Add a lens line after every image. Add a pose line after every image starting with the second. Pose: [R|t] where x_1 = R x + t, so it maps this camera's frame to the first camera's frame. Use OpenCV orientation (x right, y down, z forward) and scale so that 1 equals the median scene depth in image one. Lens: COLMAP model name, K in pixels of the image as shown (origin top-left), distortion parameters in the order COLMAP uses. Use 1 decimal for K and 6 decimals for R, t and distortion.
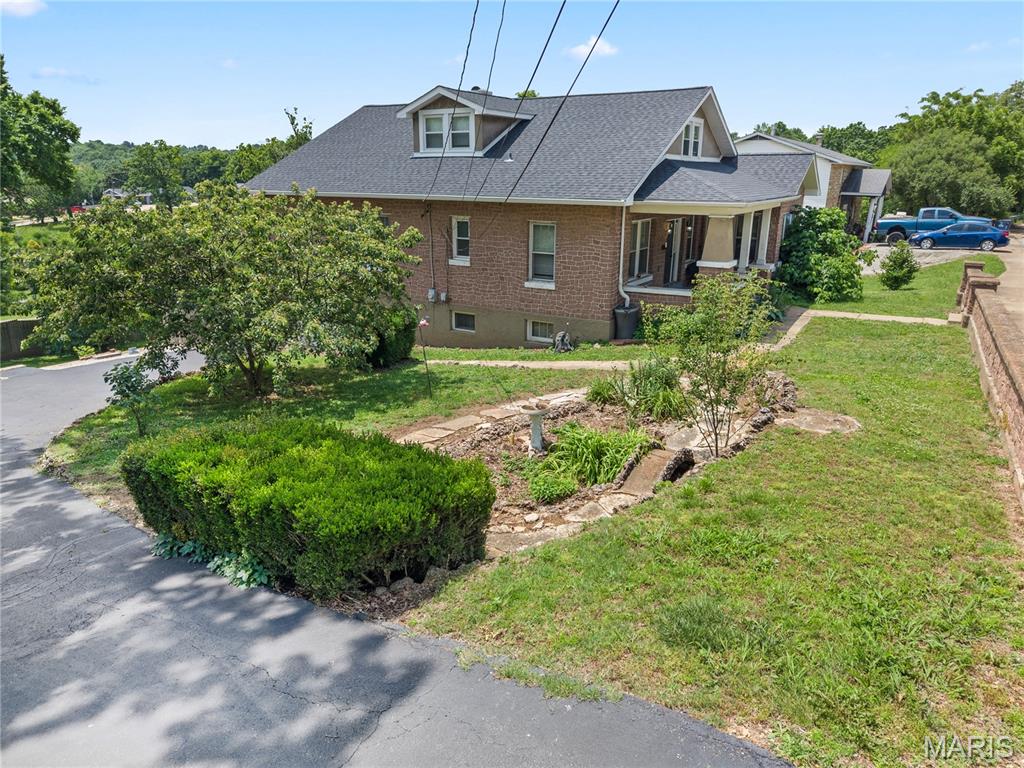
lens RADIAL K [[699.1, 0, 521.4], [0, 699.1, 388.5], [0, 0, 1]] dist [0.037769, -0.025609]
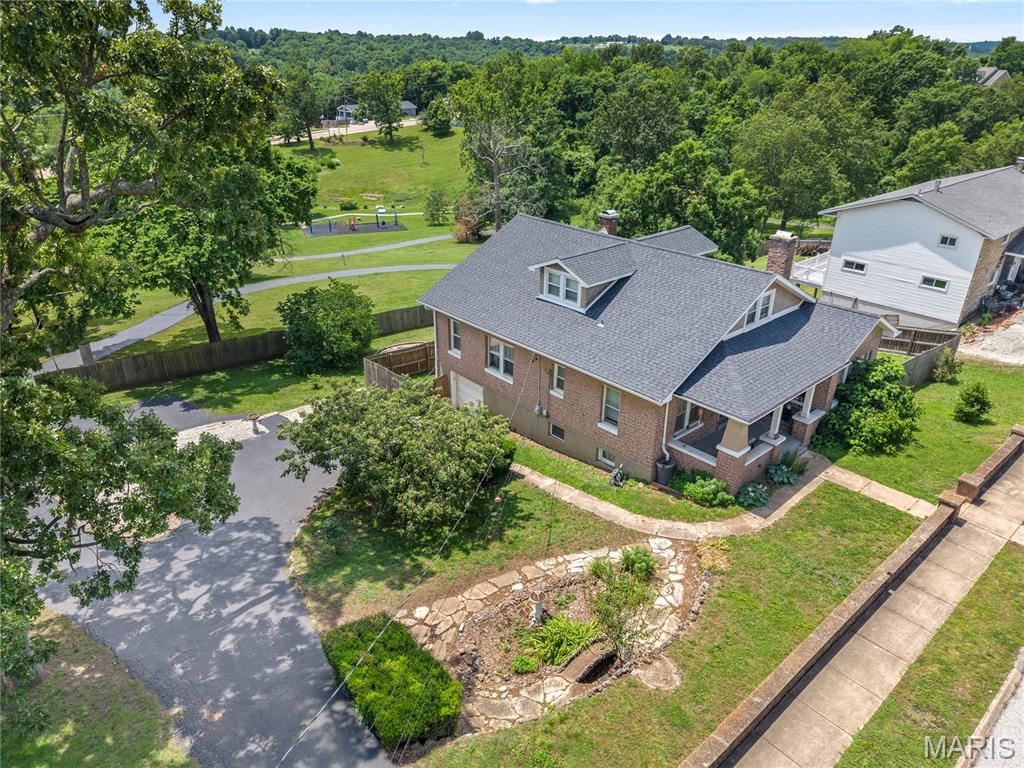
lens RADIAL K [[699.1, 0, 503.2], [0, 699.1, 378.7], [0, 0, 1]] dist [0.037769, -0.025609]
pose [[0.953907, 0.127628, -0.271612, 0.179535], [-0.094656, 0.986818, 0.131264, -0.381658], [0.284784, -0.099504, 0.953413, -0.329918]]
